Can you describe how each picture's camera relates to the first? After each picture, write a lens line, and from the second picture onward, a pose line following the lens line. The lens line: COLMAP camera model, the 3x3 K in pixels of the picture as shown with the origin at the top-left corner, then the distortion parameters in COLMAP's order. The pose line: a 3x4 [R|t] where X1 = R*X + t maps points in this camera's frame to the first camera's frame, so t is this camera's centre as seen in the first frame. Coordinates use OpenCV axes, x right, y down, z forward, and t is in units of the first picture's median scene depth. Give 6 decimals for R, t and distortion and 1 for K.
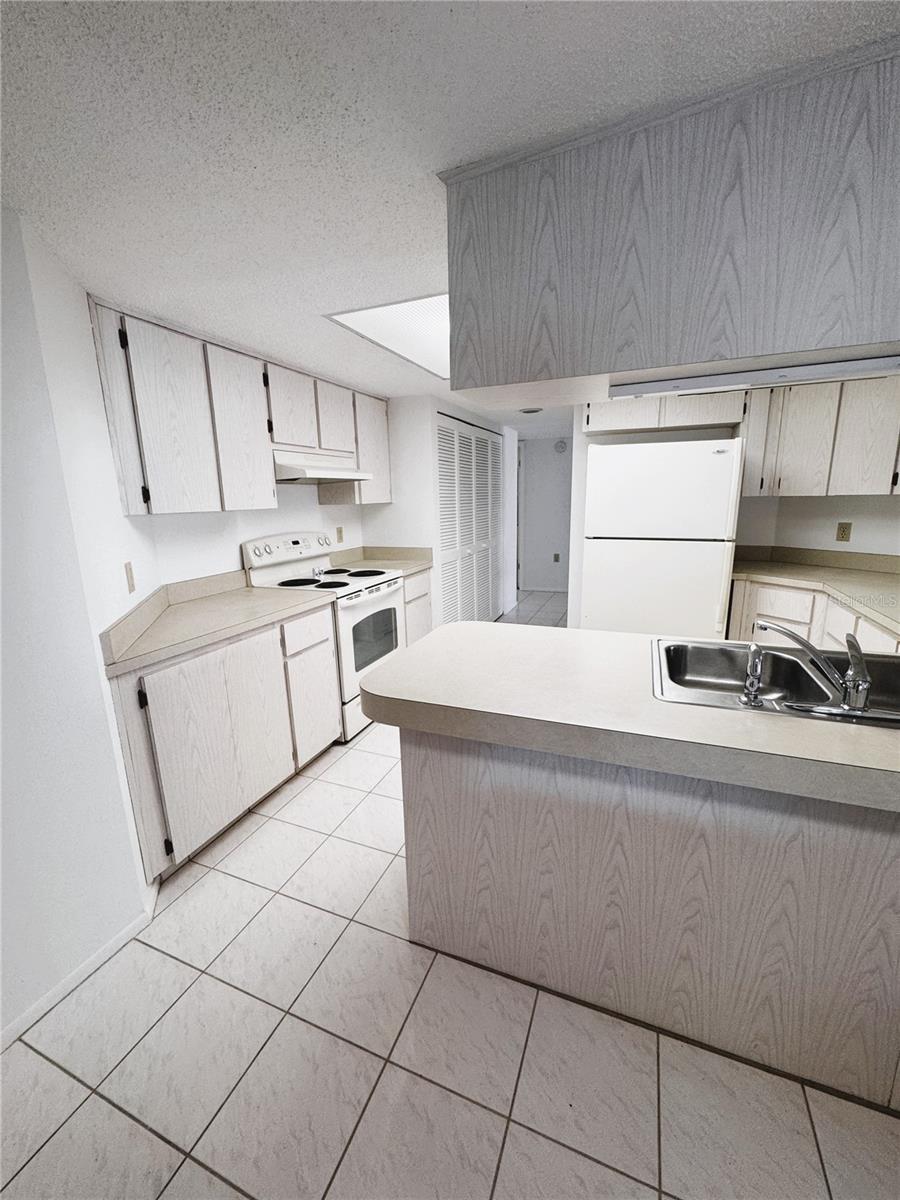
lens RADIAL K [[479.4, 0, 454.6], [0, 479.4, 601.4], [0, 0, 1]] dist [-0.001284, -0.000522]
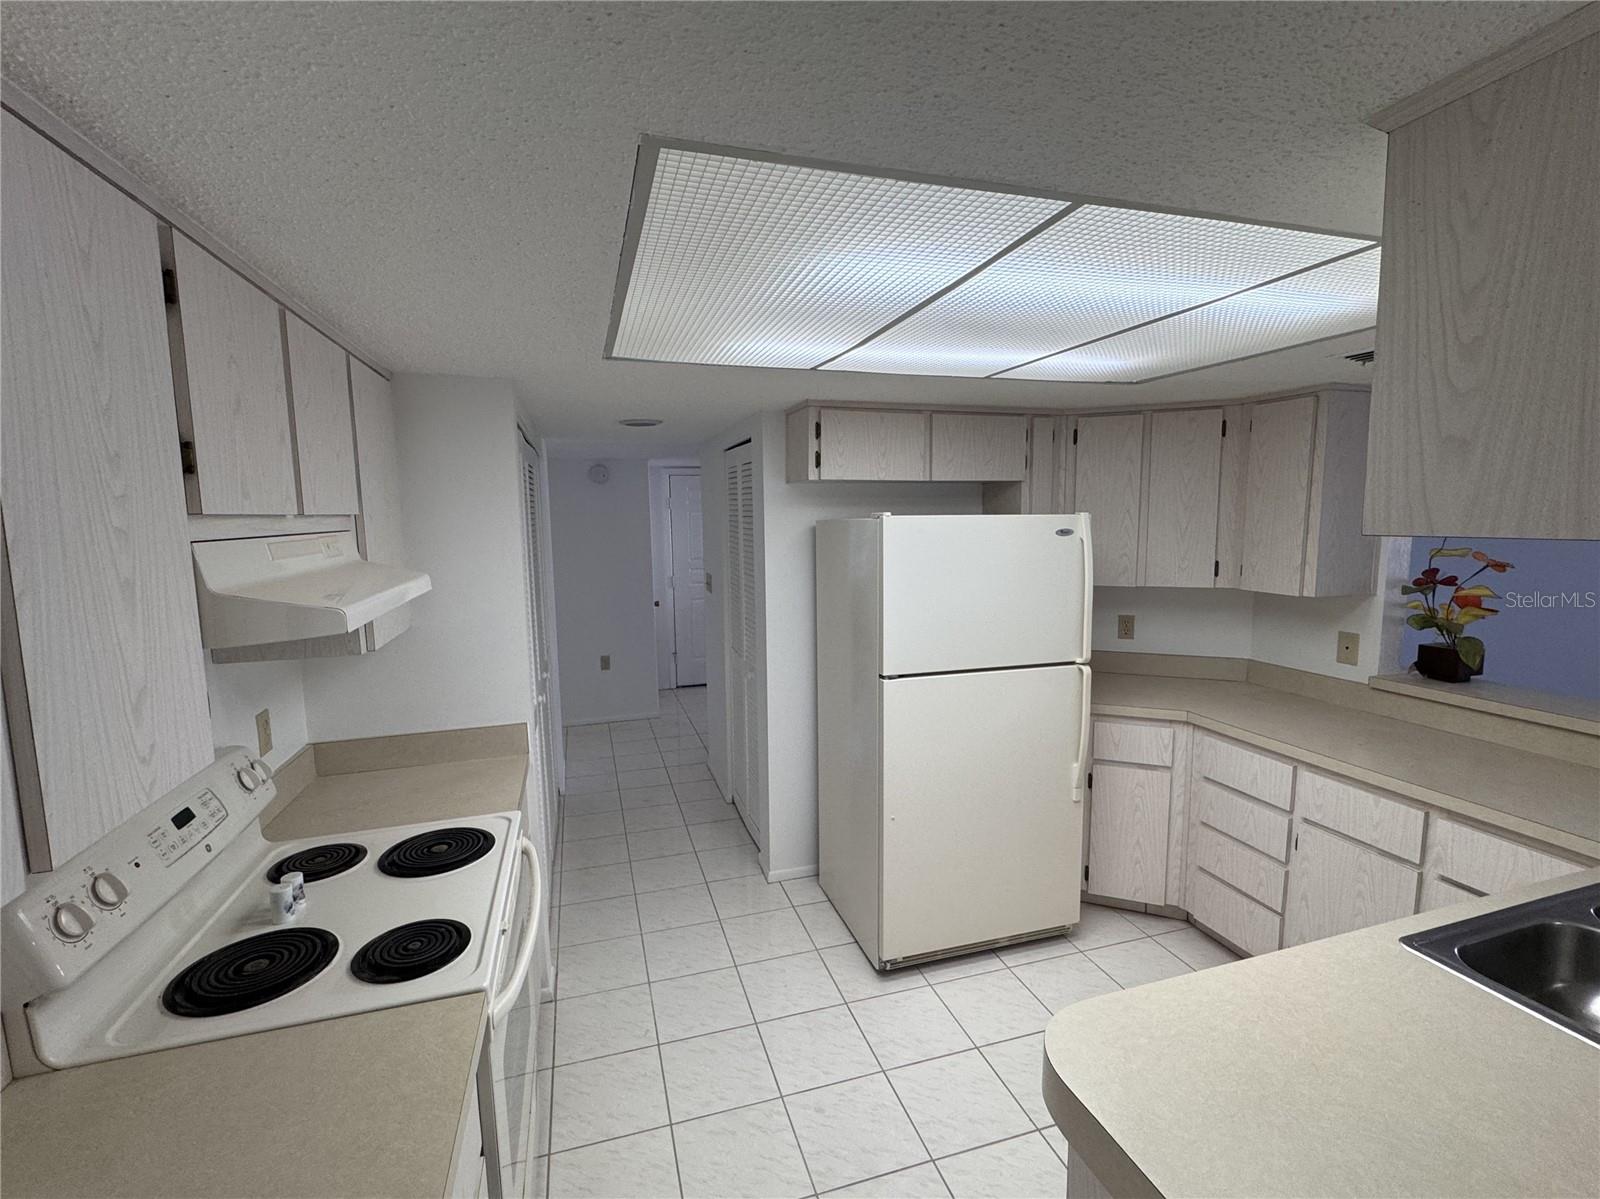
lens RADIAL K [[724.1, 0, 802.9], [0, 724.1, 602.9], [0, 0, 1]] dist [0.002406, 0.000281]
pose [[0.782353, -0.064190, 0.619519, -0.350326], [0.129979, 0.989601, -0.061607, -0.205438], [-0.609122, 0.128723, 0.782560, 0.463665]]
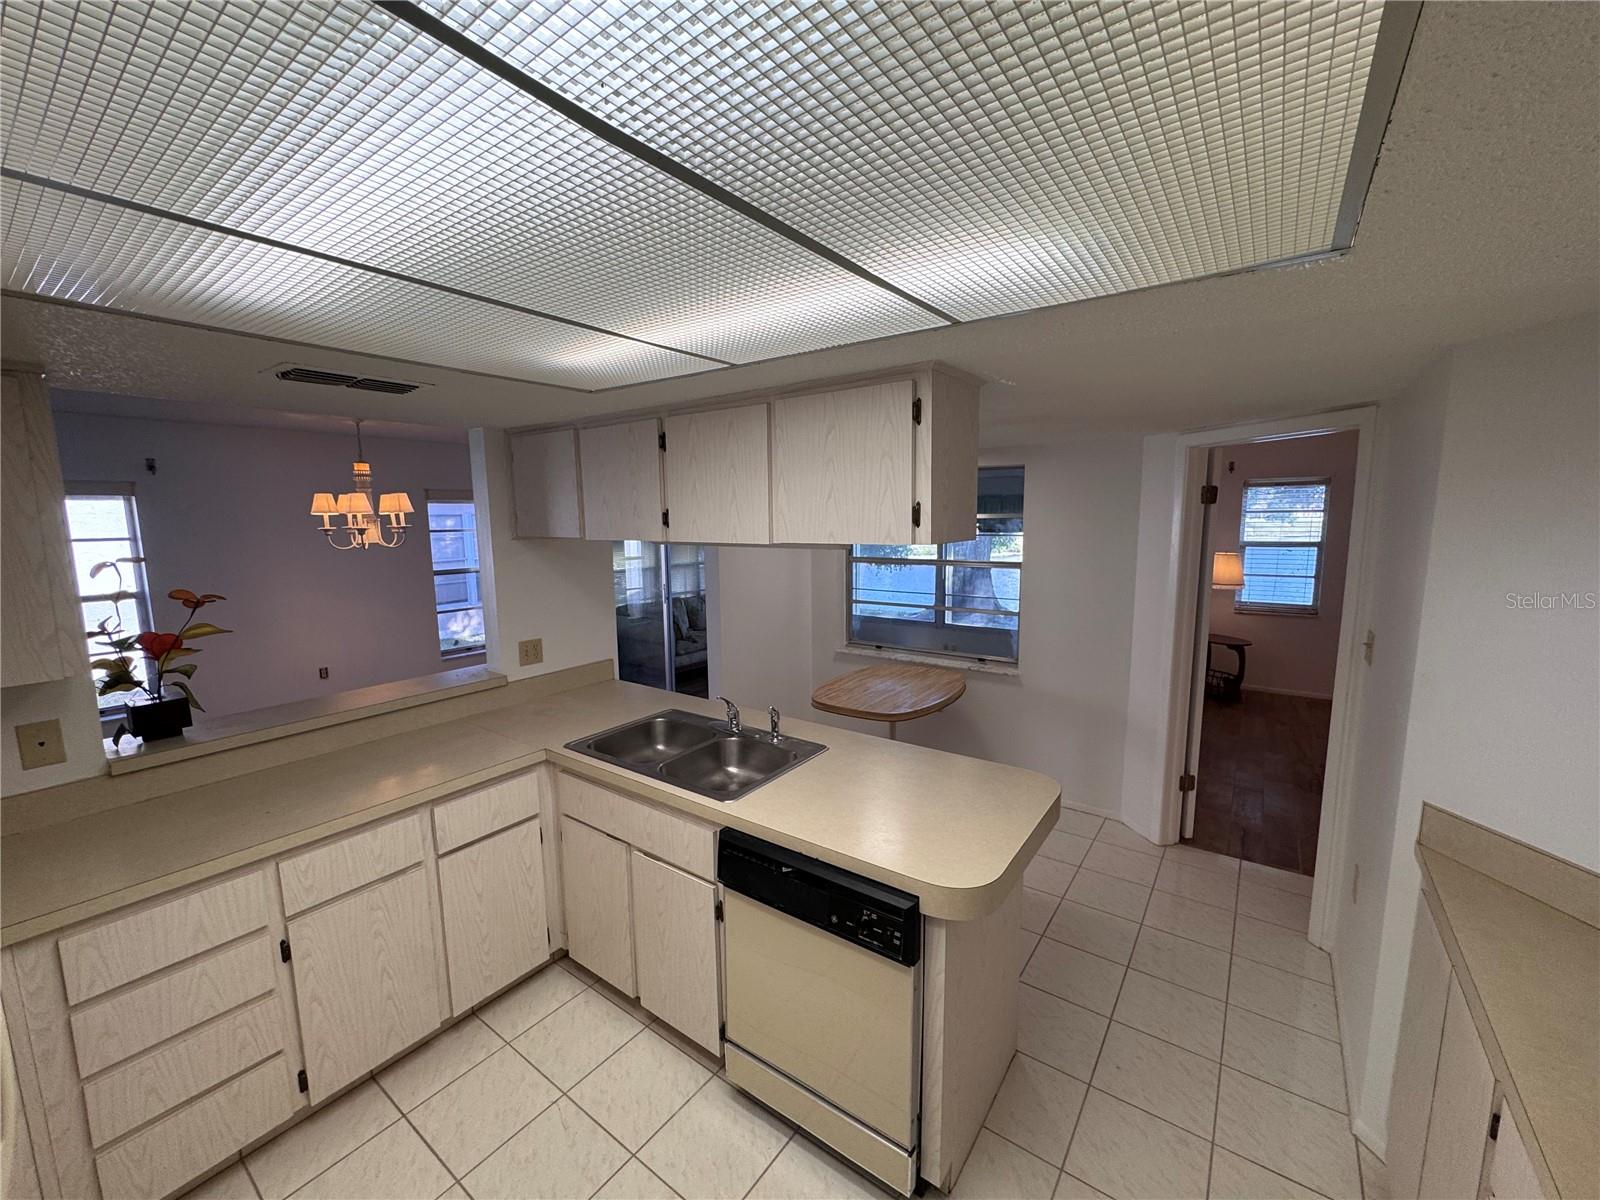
lens RADIAL K [[639.2, 0, 799.2], [0, 639.2, 601.4], [0, 0, 1]] dist [-0.001284, -0.000522]
pose [[-0.966574, -0.000436, 0.256386, 0.004582], [0.088133, 0.938494, 0.333859, -0.393084], [-0.240762, 0.345296, -0.907086, 1.182836]]
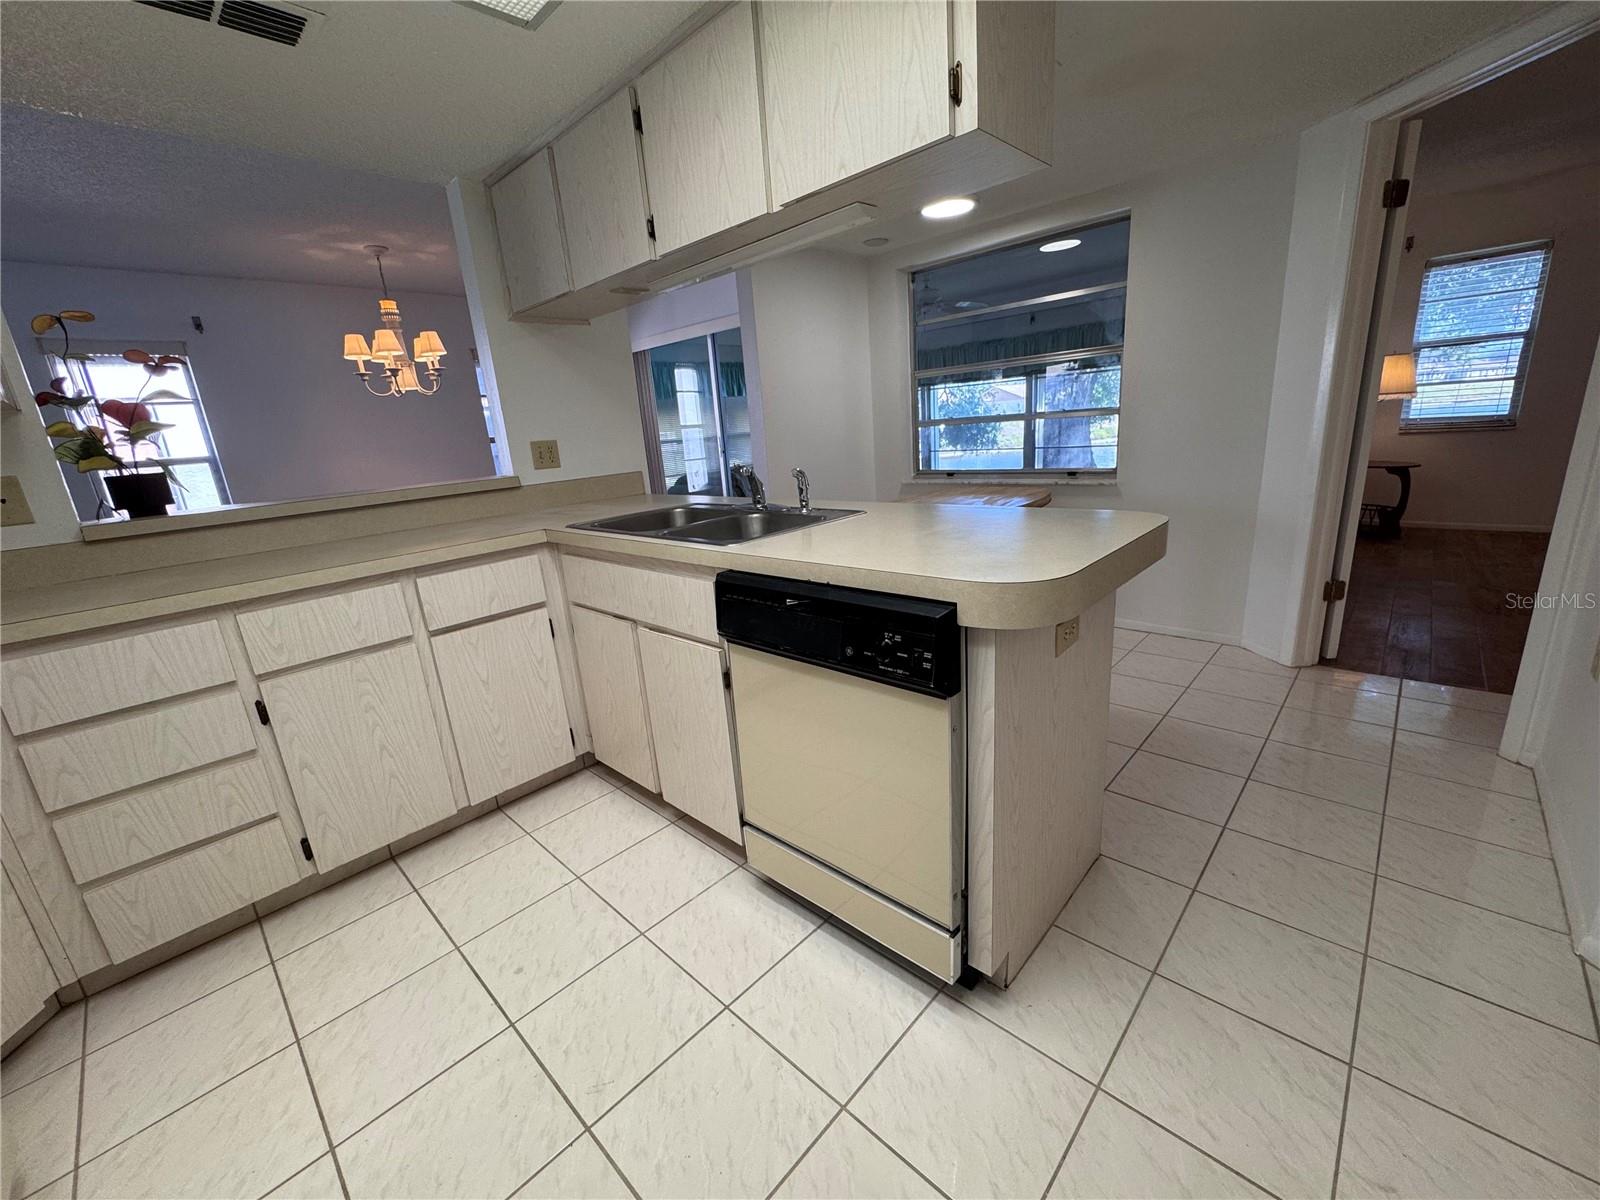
lens RADIAL K [[639.2, 0, 799.3], [0, 639.2, 600.1], [0, 0, 1]] dist [-0.001284, -0.000522]
pose [[-0.922860, -0.011384, 0.384968, -0.017691], [0.174189, 0.879151, 0.443568, -0.155755], [-0.343495, 0.476408, -0.809350, 1.103128]]
